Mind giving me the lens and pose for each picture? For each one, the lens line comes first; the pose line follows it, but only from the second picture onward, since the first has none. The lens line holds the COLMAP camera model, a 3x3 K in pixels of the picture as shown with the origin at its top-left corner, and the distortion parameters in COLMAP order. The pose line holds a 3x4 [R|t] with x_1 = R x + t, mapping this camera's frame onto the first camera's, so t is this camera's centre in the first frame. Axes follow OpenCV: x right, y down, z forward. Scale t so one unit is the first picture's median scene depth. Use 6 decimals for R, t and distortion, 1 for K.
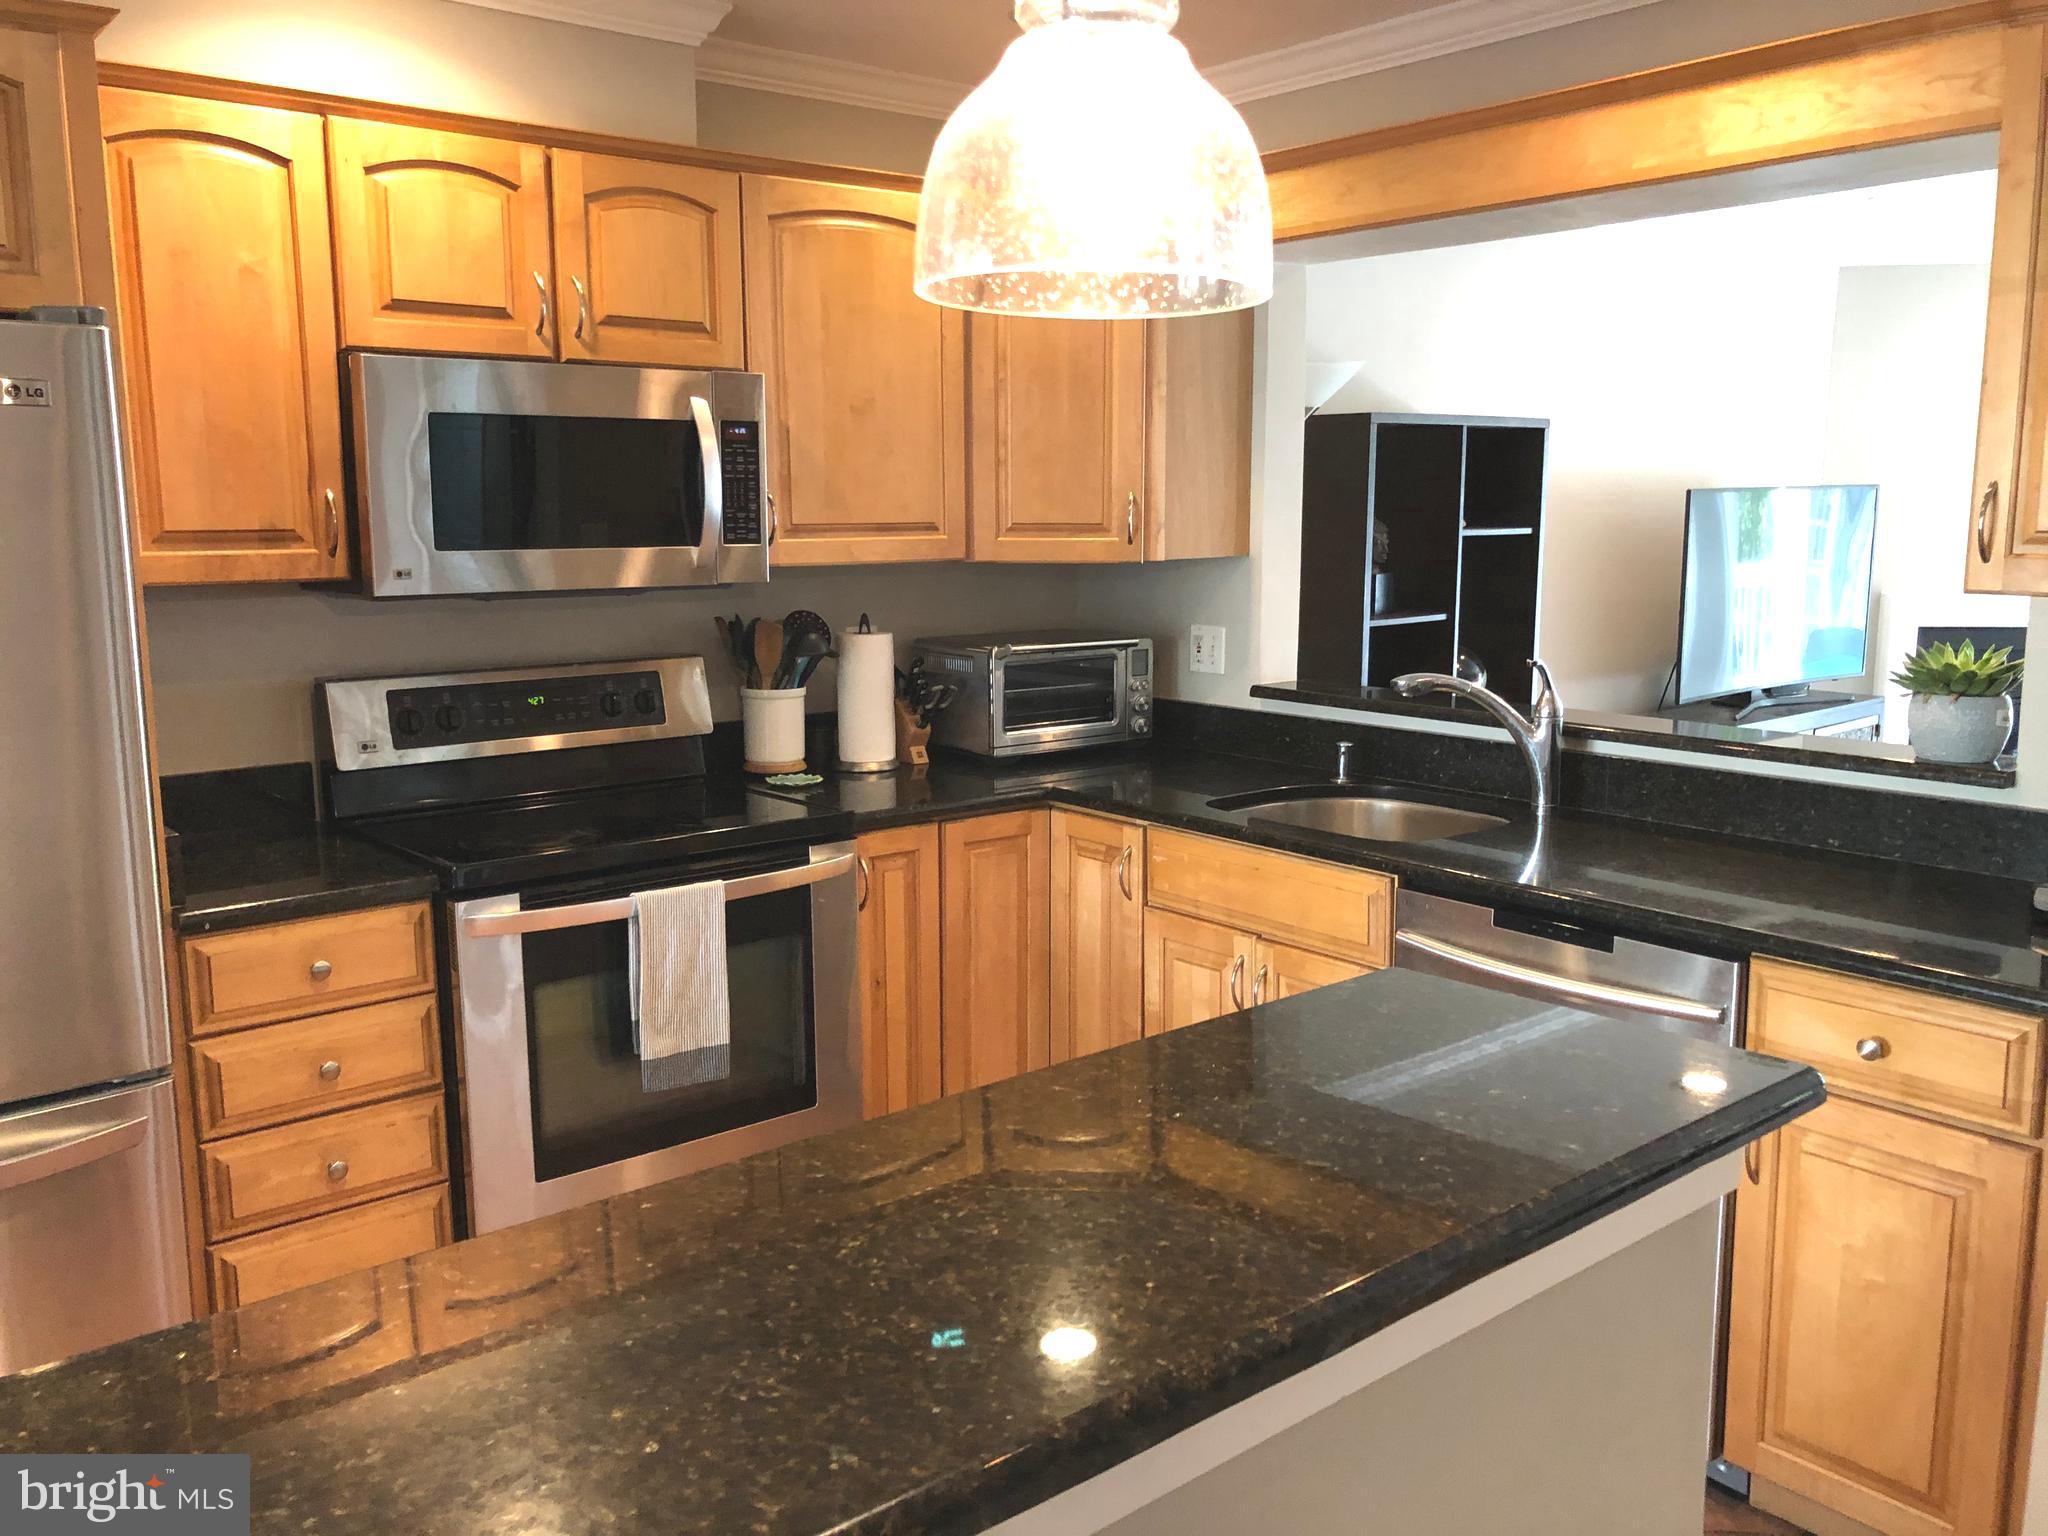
lens RADIAL K [[1670.3, 0, 1023.3], [0, 1670.3, 766.1], [0, 0, 1]] dist [0.000251, -0.026395]
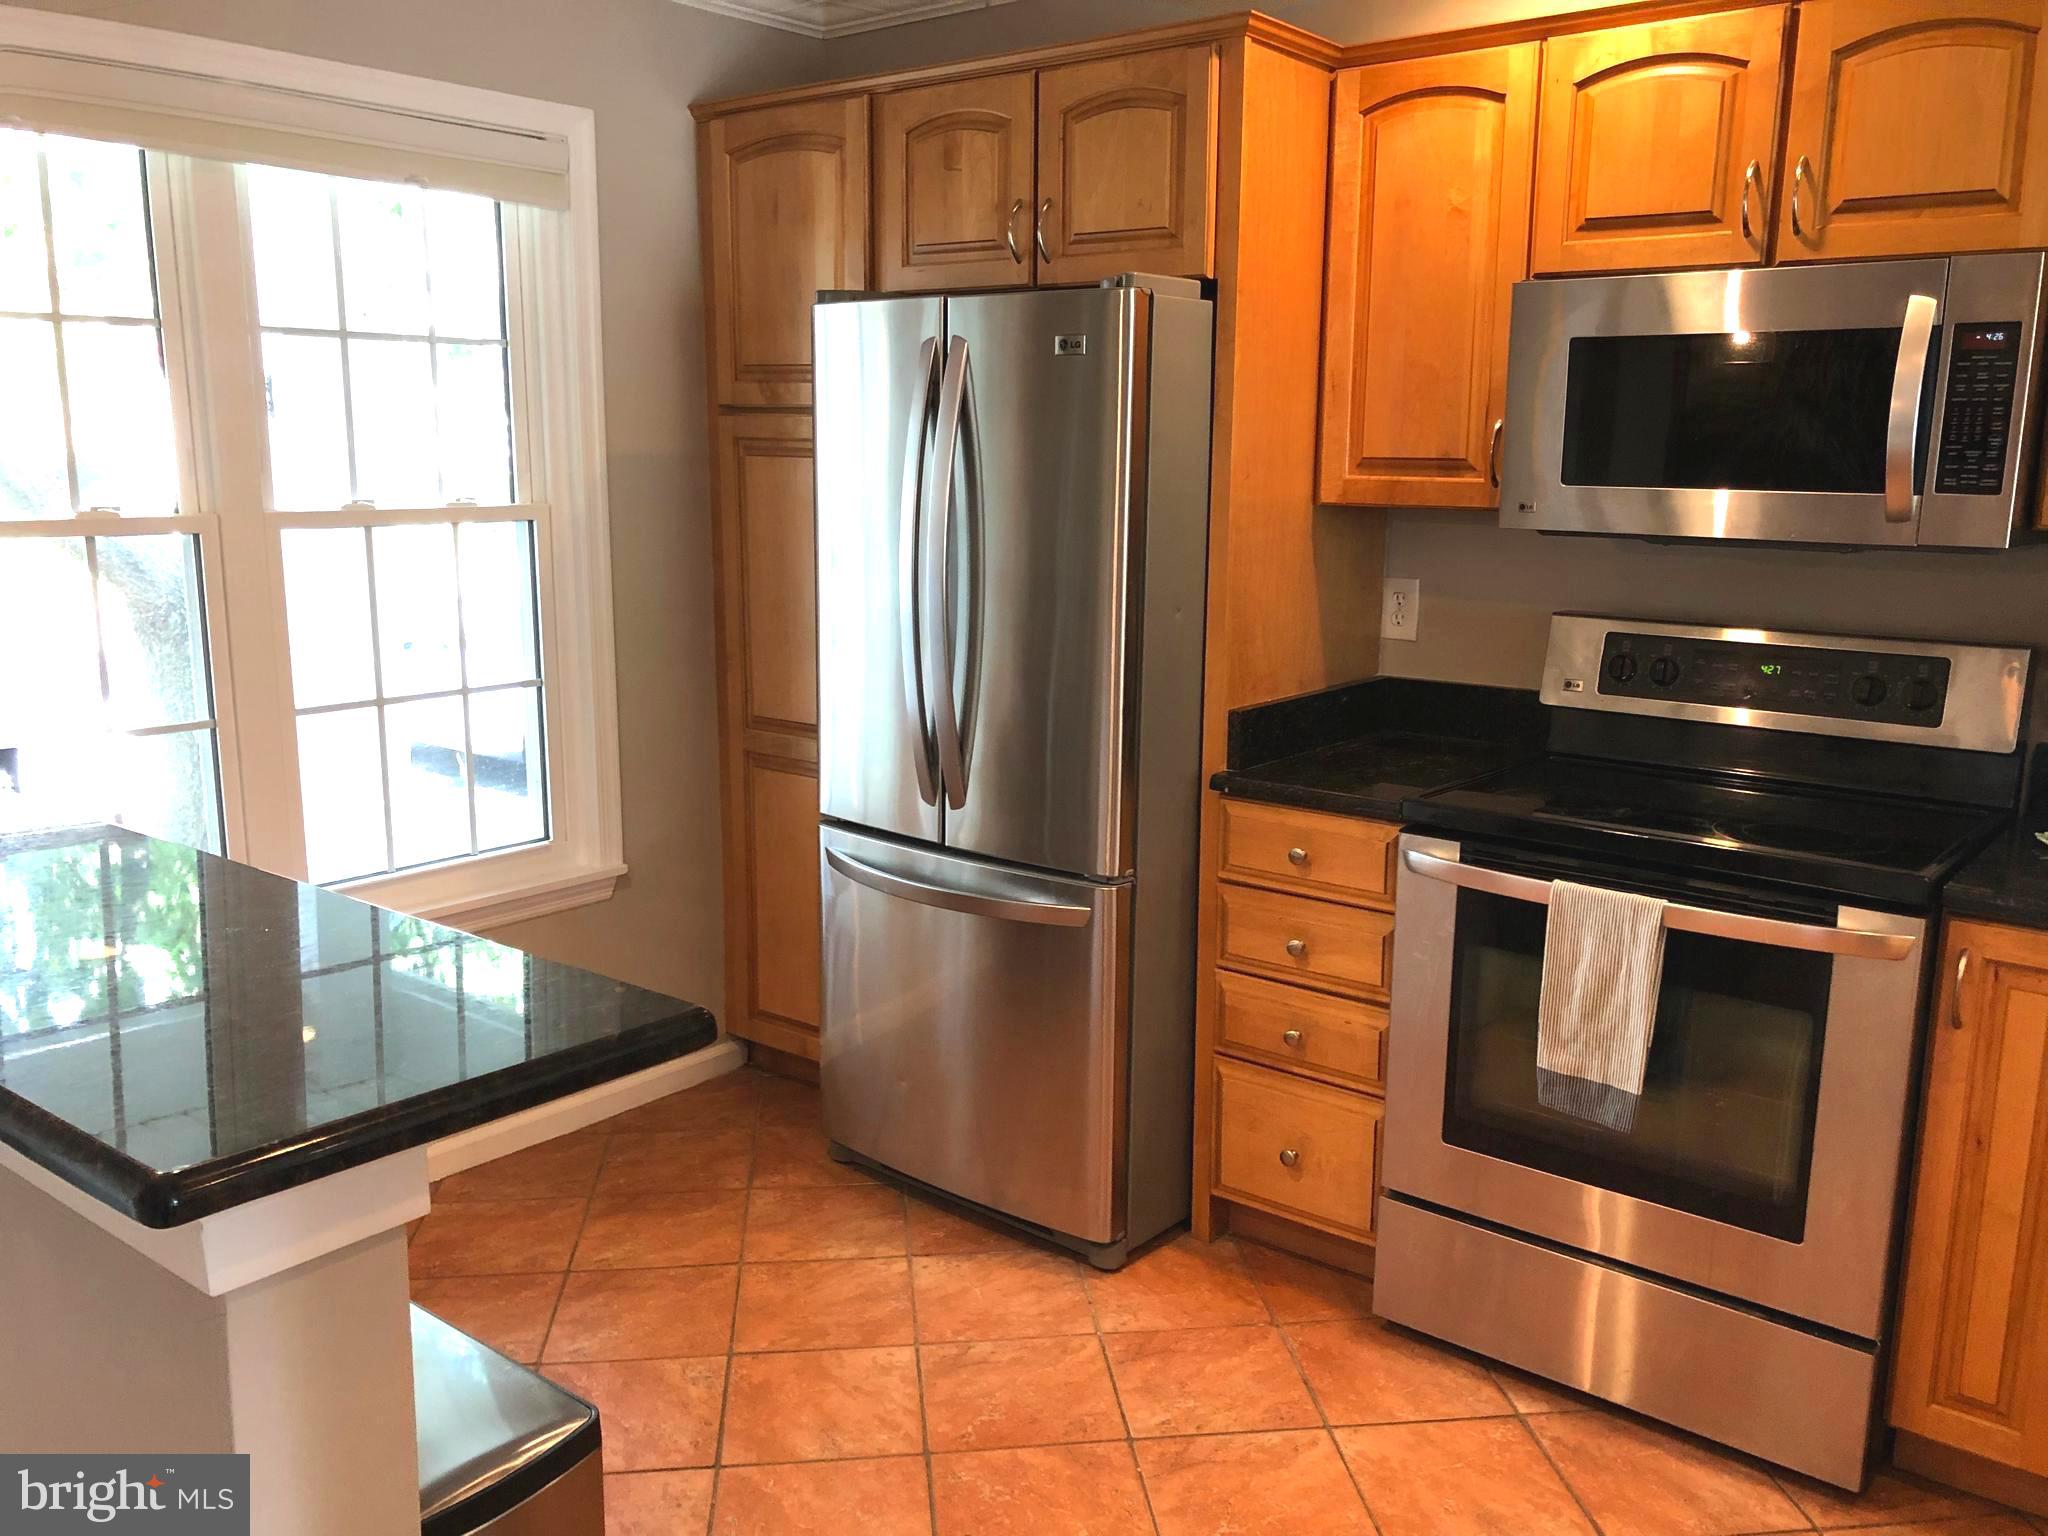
lens RADIAL K [[1670.3, 0, 1022.1], [0, 1670.3, 768.0], [0, 0, 1]] dist [0.000251, -0.026395]
pose [[0.176331, 0.192851, -0.965254, 0.541750], [-0.161489, 0.973000, 0.164899, -0.078902], [0.970994, 0.126801, 0.202714, 0.528763]]
